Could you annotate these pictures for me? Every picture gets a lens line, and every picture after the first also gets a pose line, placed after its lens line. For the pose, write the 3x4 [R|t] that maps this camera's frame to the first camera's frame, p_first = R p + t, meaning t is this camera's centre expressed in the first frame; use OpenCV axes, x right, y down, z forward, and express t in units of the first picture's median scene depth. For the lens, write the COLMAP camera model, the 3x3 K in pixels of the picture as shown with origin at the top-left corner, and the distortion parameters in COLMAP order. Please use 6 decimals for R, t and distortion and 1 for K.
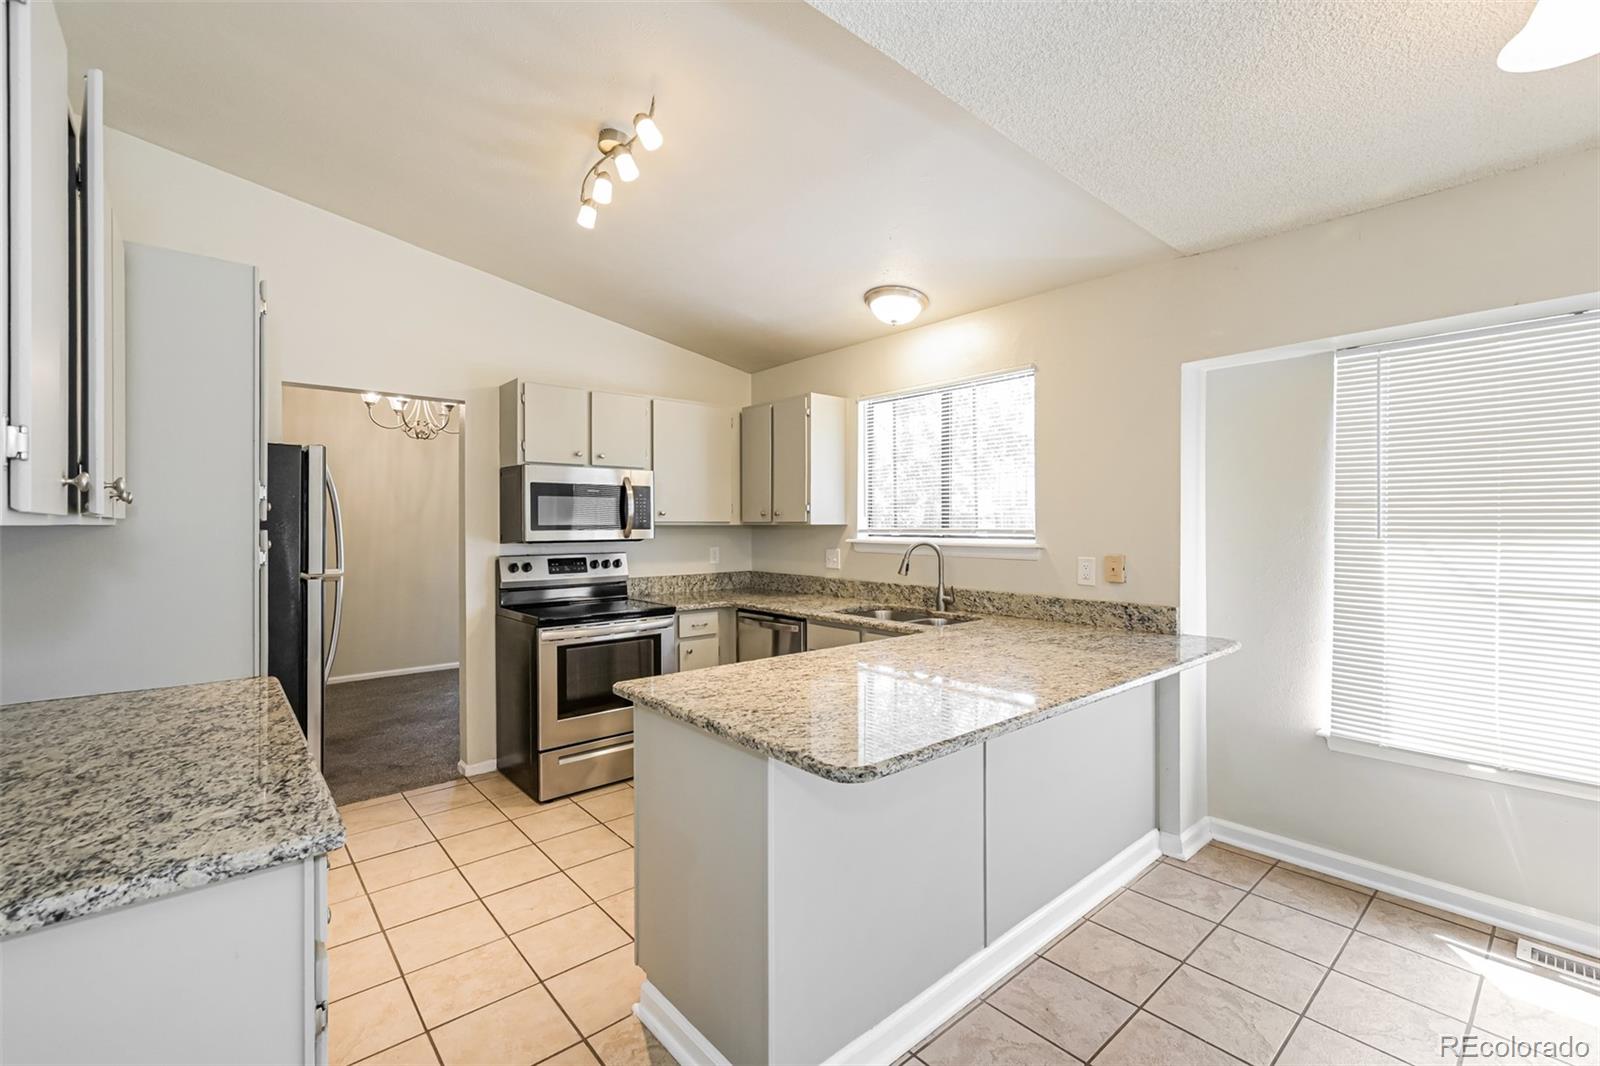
lens RADIAL K [[687.7, 0, 807.4], [0, 687.7, 528.1], [0, 0, 1]] dist [0.000756, 0.000024]
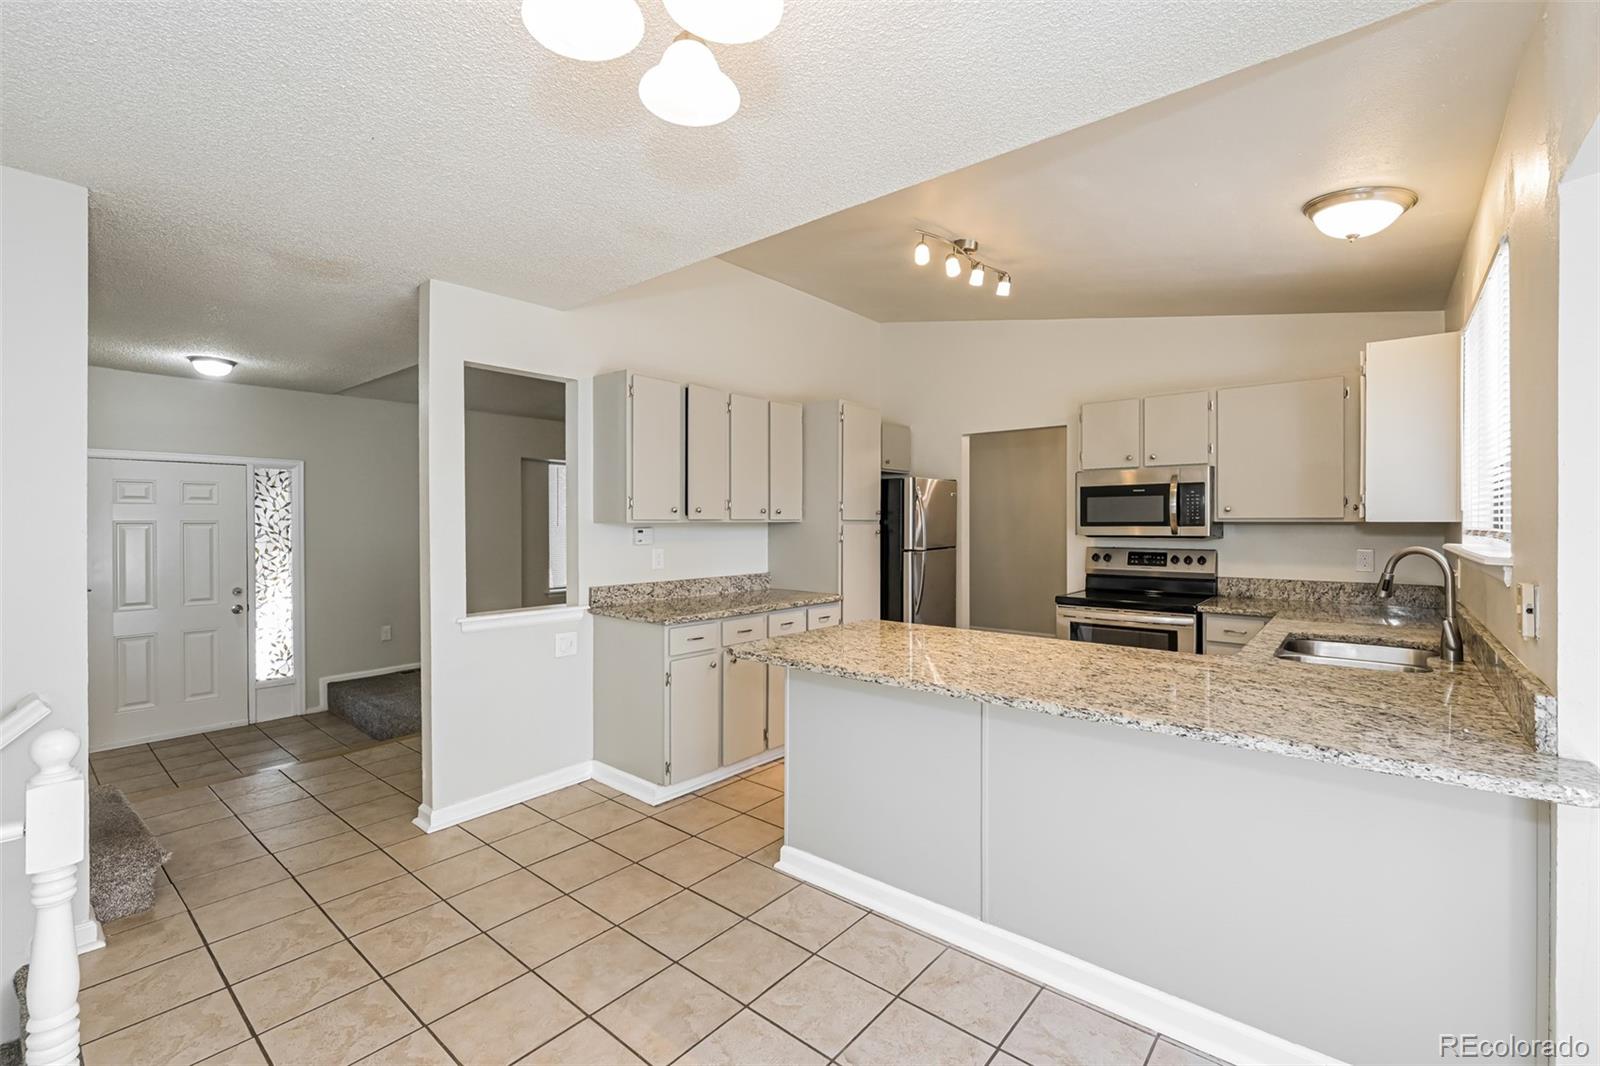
lens RADIAL K [[687.7, 0, 807.4], [0, 687.7, 528.1], [0, 0, 1]] dist [0.000756, 0.000024]
pose [[0.153779, 0.009790, -0.988057, 0.676461], [-0.005831, 0.999942, 0.009000, -0.001208], [0.988088, 0.004377, 0.153827, 0.306271]]
